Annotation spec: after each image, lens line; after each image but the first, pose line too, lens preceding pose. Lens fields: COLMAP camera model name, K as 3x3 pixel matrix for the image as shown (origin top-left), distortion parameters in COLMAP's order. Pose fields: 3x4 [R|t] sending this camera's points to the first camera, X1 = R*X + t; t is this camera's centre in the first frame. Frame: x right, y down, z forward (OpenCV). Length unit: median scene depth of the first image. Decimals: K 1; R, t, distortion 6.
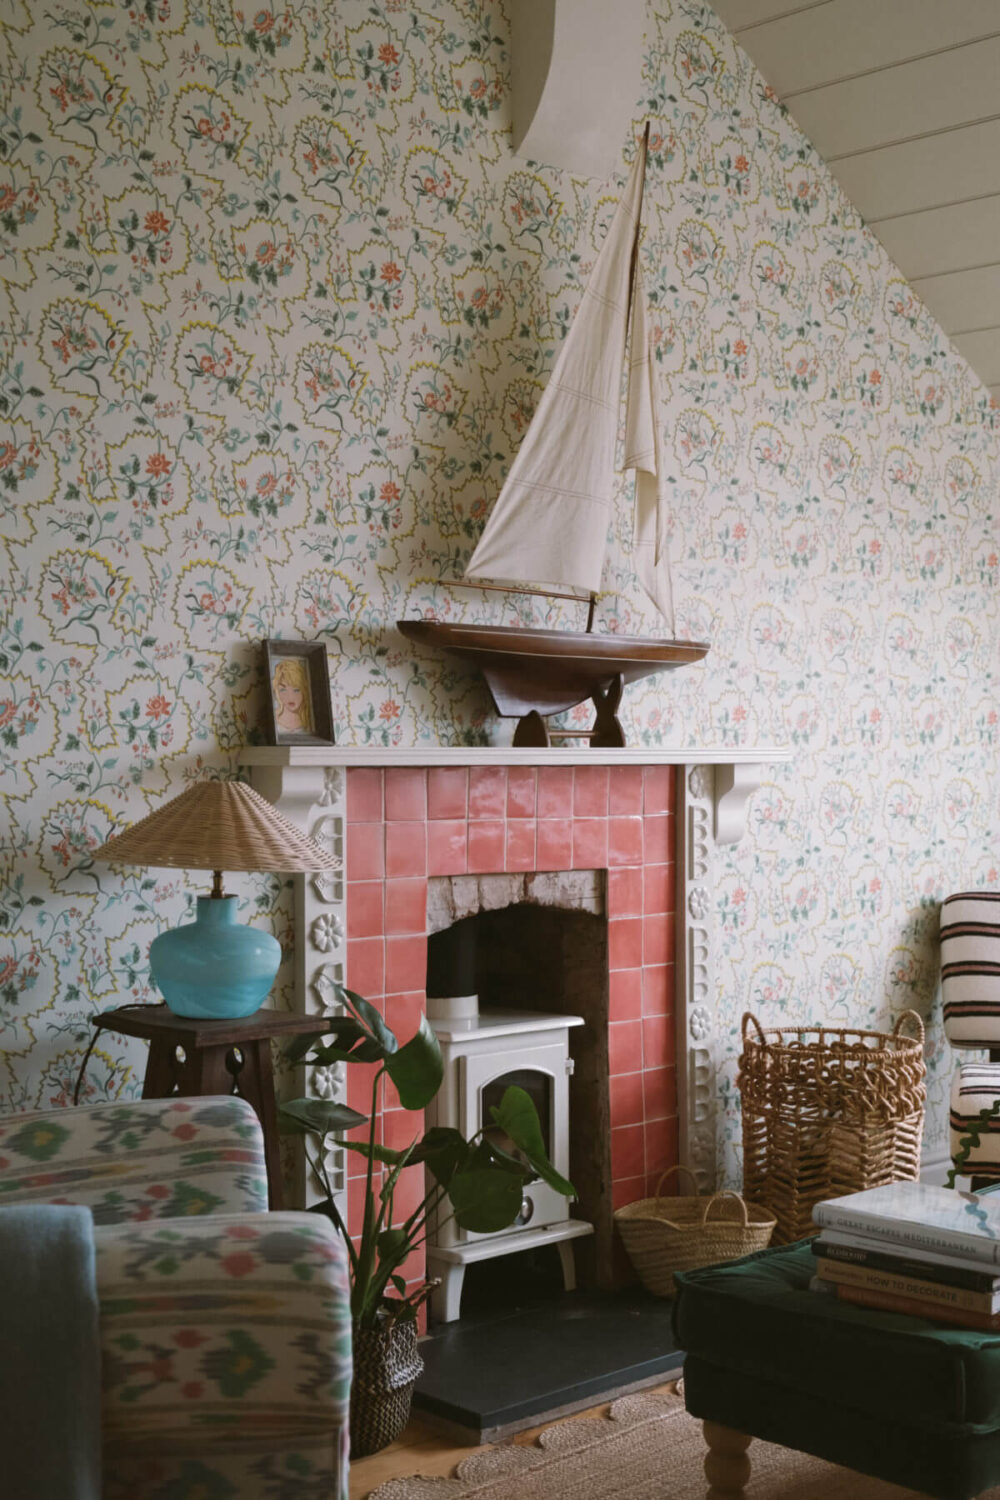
lens RADIAL K [[1961.8, 0, 500.0], [0, 1961.8, 750.0], [0, 0, 1]] dist [0.107607, -0.453728]
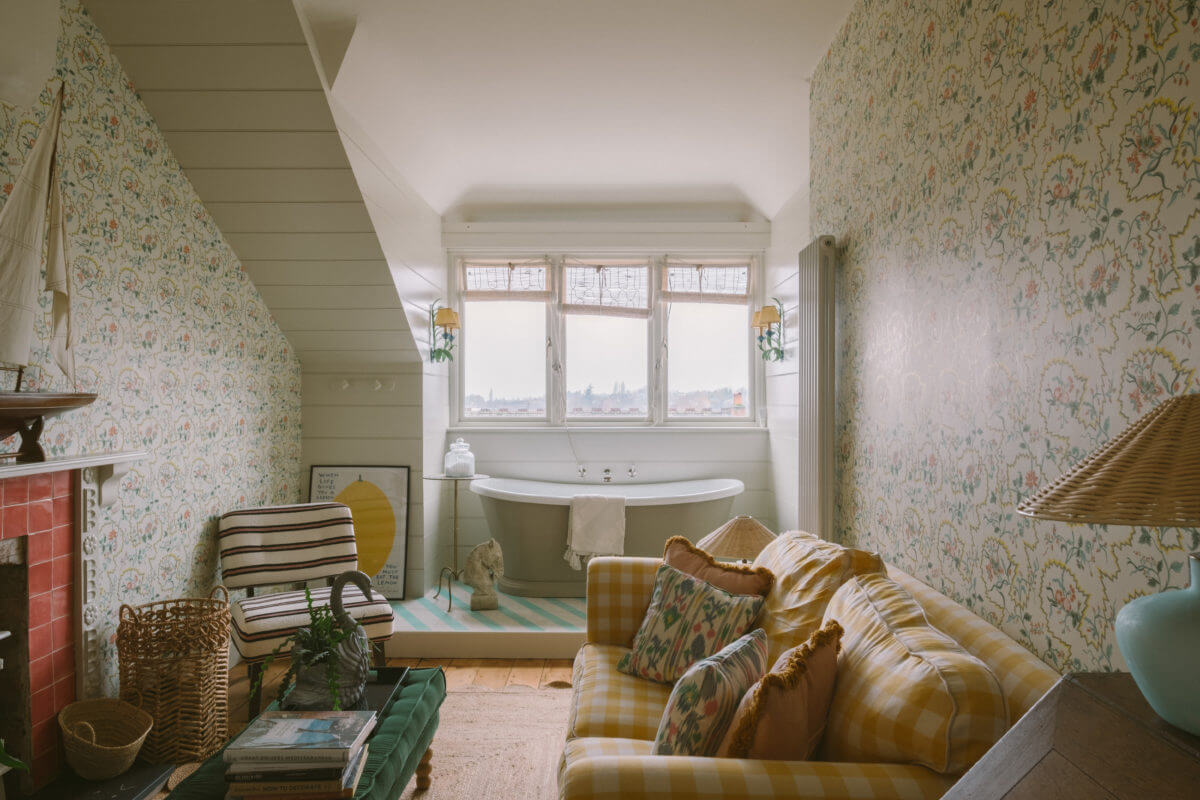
lens RADIAL K [[758.1, 0, 606.8], [0, 758.1, 398.2], [0, 0, 1]] dist [-0.000530, -0.001760]
pose [[0.706055, 0.000506, 0.708157, -0.050155], [-0.000421, 1.000000, -0.000294, -0.051907], [-0.708157, -0.000091, 0.706055, 0.222610]]
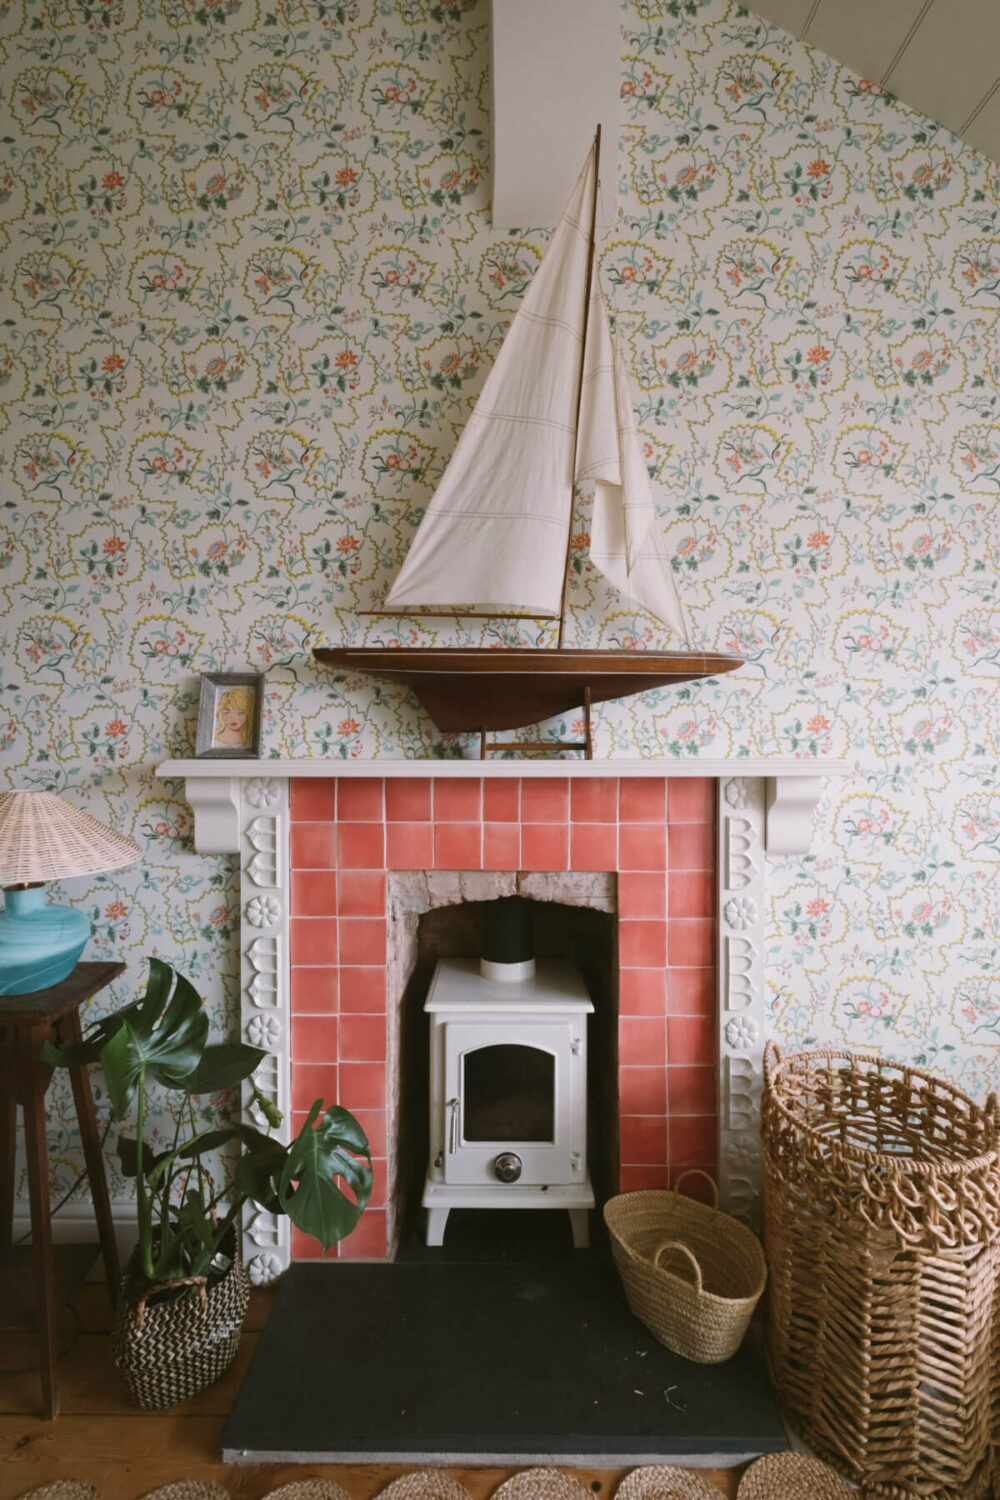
lens RADIAL K [[647.7, 0, 525.8], [0, 647.7, 754.6], [0, 0, 1]] dist [-0.002294, -0.000165]
pose [[0.709782, 0.005872, -0.704397, 0.266303], [0.000289, 0.999963, 0.008627, -0.006532], [0.704422, -0.006327, 0.709753, 0.714524]]
